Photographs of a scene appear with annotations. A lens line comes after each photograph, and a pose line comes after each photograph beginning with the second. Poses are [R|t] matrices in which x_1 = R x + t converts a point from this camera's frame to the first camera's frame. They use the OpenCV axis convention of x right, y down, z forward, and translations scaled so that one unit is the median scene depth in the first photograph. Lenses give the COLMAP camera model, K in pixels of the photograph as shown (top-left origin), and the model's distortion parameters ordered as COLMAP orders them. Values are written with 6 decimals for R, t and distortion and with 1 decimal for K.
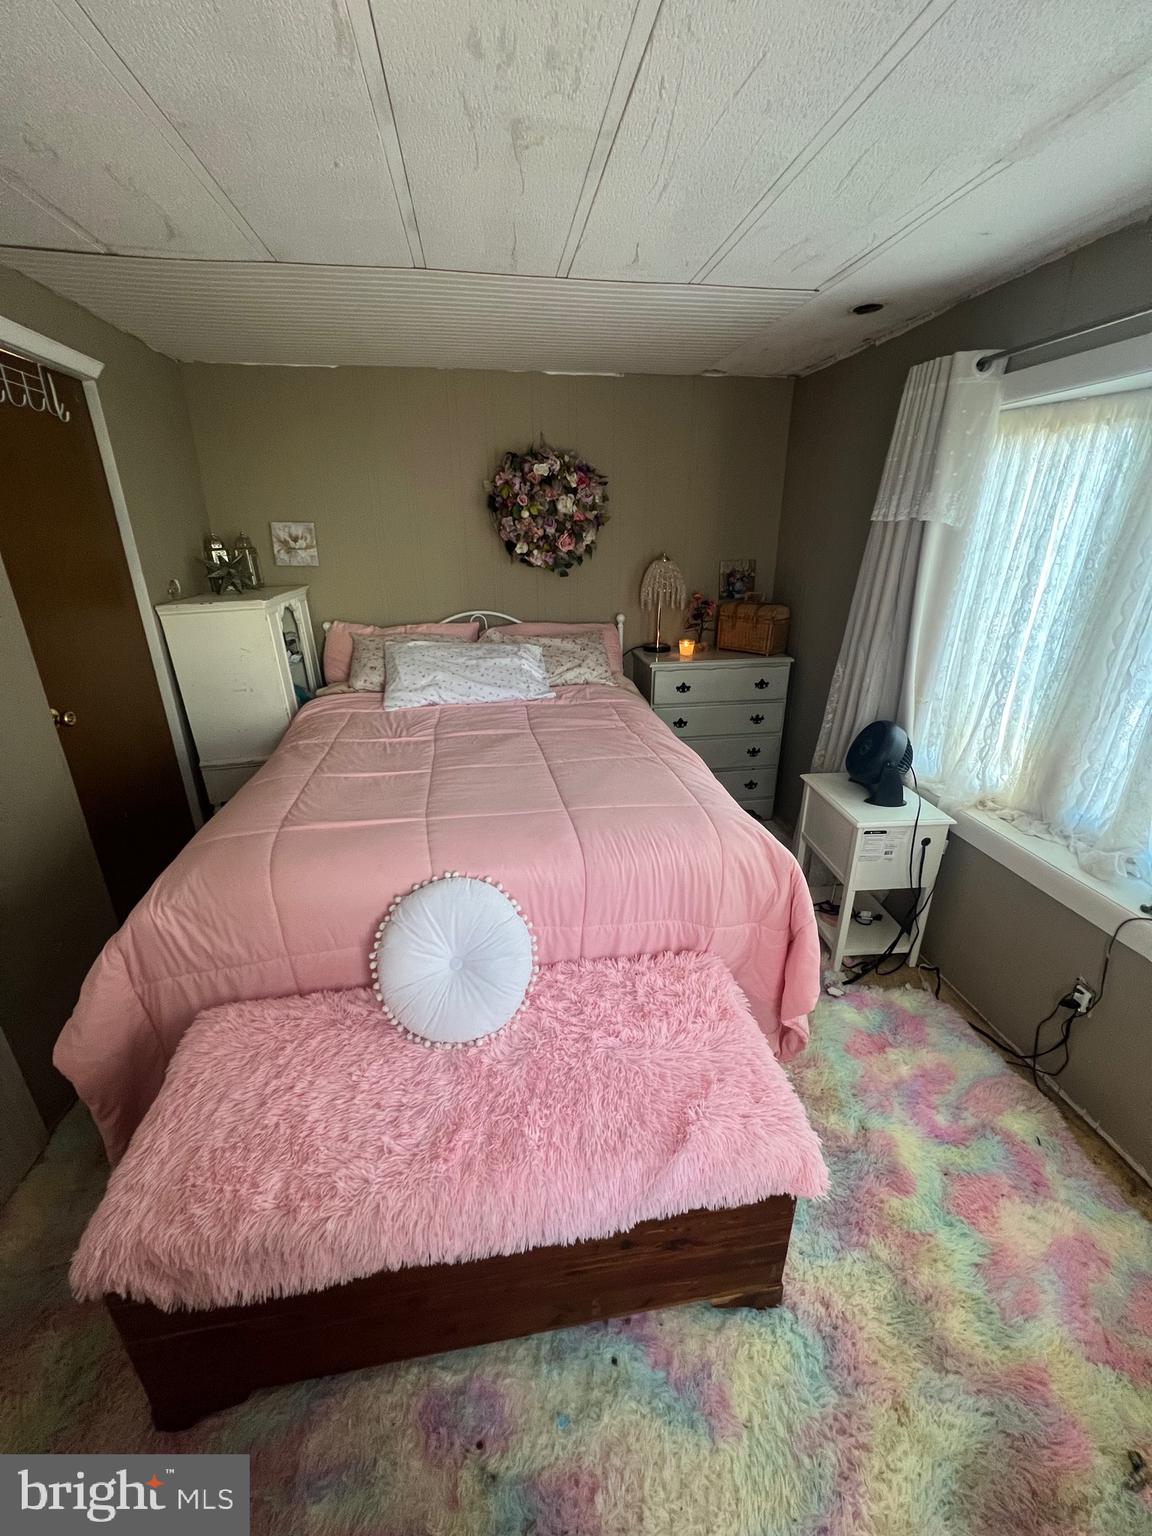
lens RADIAL K [[614.7, 0, 582.7], [0, 614.7, 764.2], [0, 0, 1]] dist [-0.003044, -0.000007]
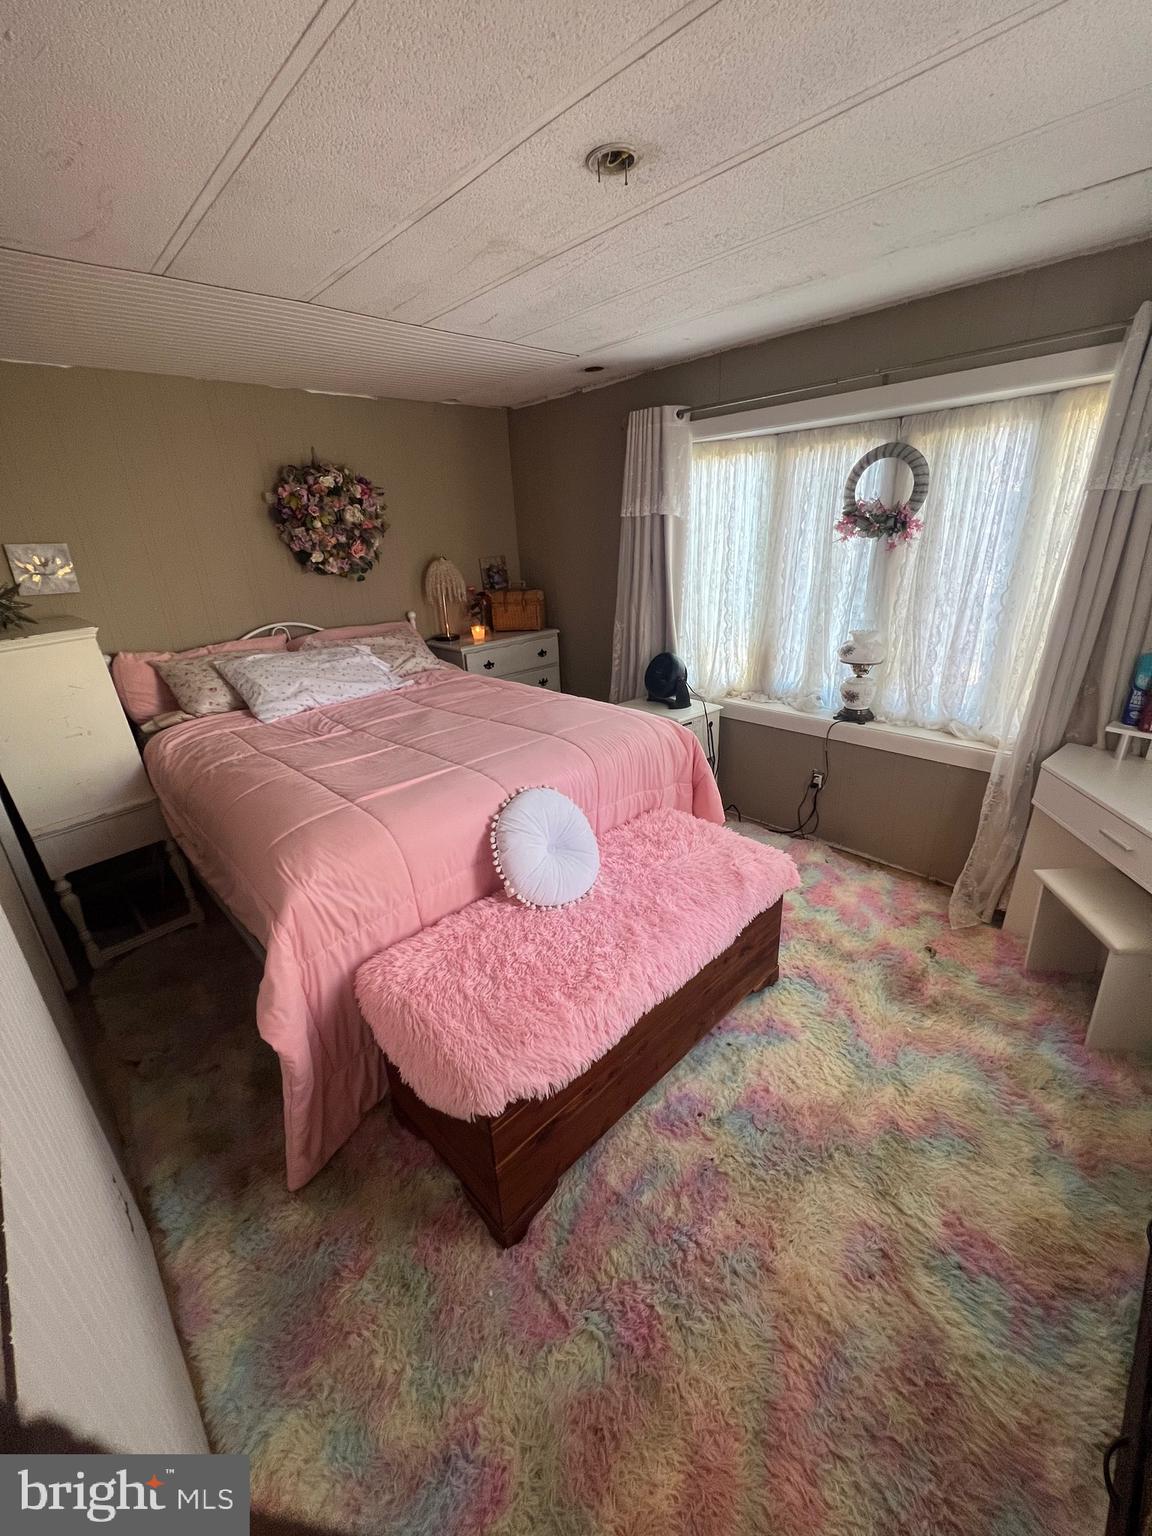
lens RADIAL K [[616.1, 0, 576.0], [0, 616.1, 768.0], [0, 0, 1]] dist [-0.008718, 0.000501]
pose [[0.817370, -0.241962, 0.522839, -0.542183], [0.249974, 0.966600, 0.056536, 0.062424], [-0.519056, 0.084486, 0.850554, -0.113636]]
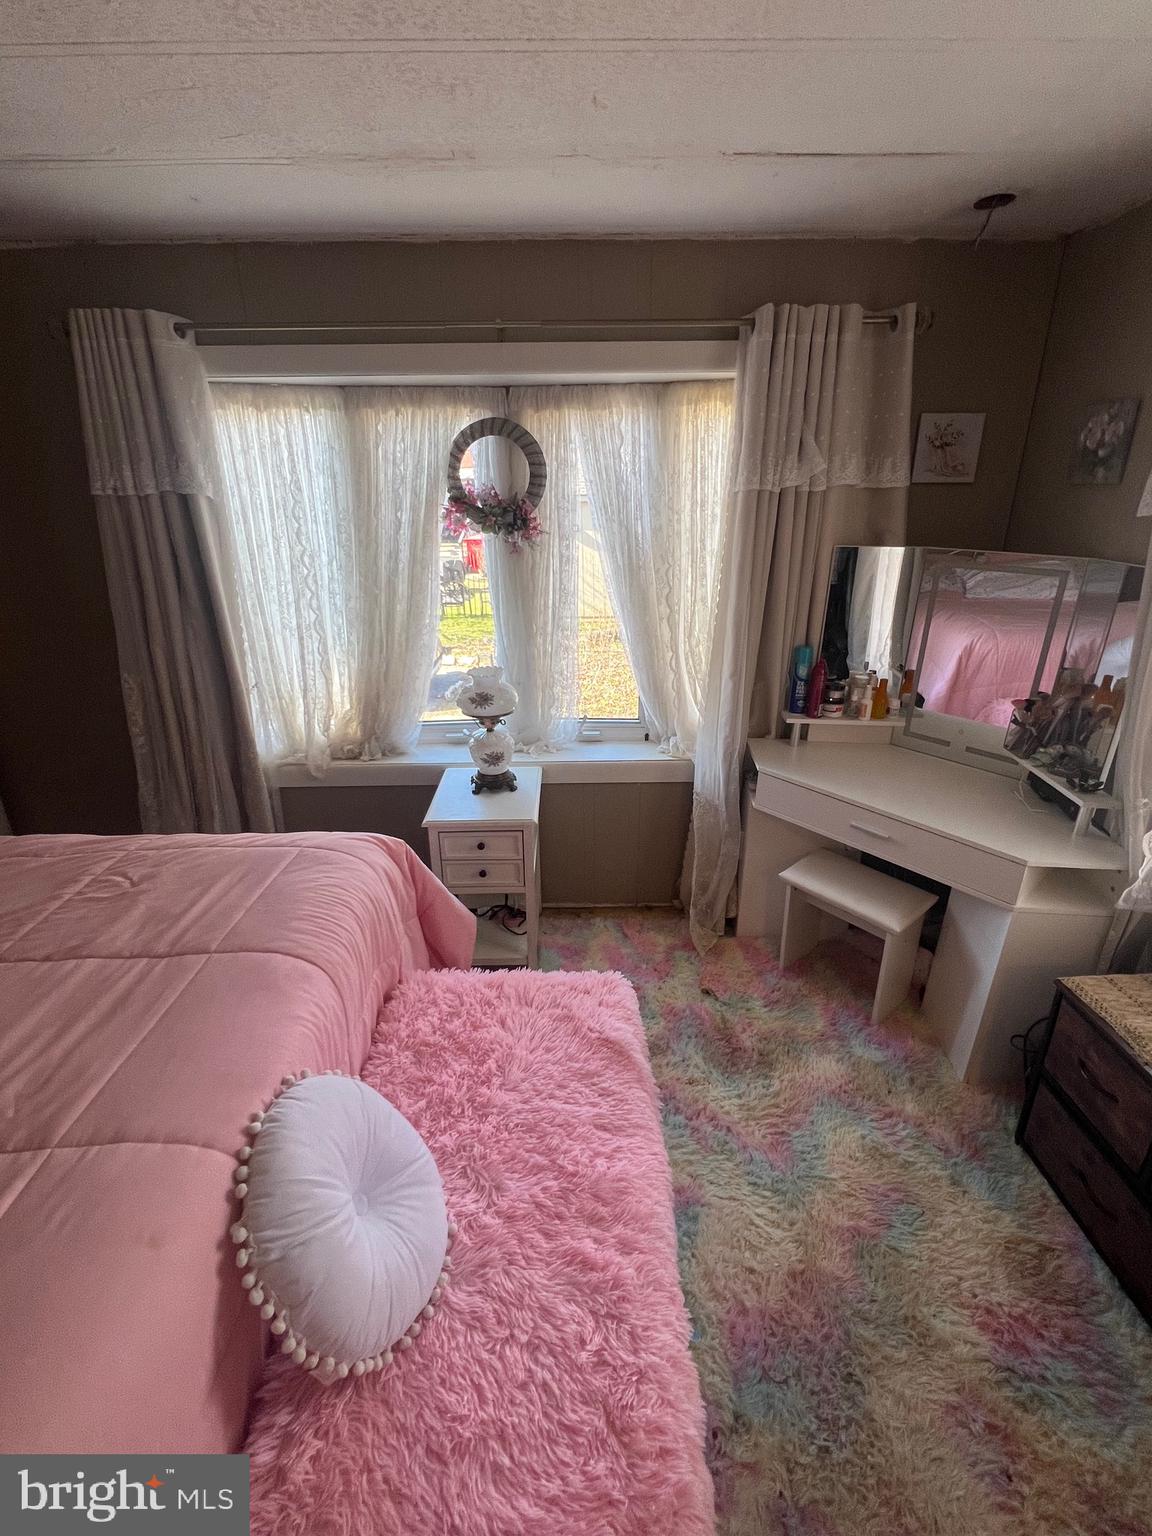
lens RADIAL K [[682.9, 0, 576.7], [0, 682.9, 763.2], [0, 0, 1]] dist [-0.002532, -0.000249]
pose [[0.130564, -0.365250, 0.921708, -0.434568], [0.367894, 0.881141, 0.297061, -0.129694], [-0.920656, 0.300305, 0.249419, 0.327212]]
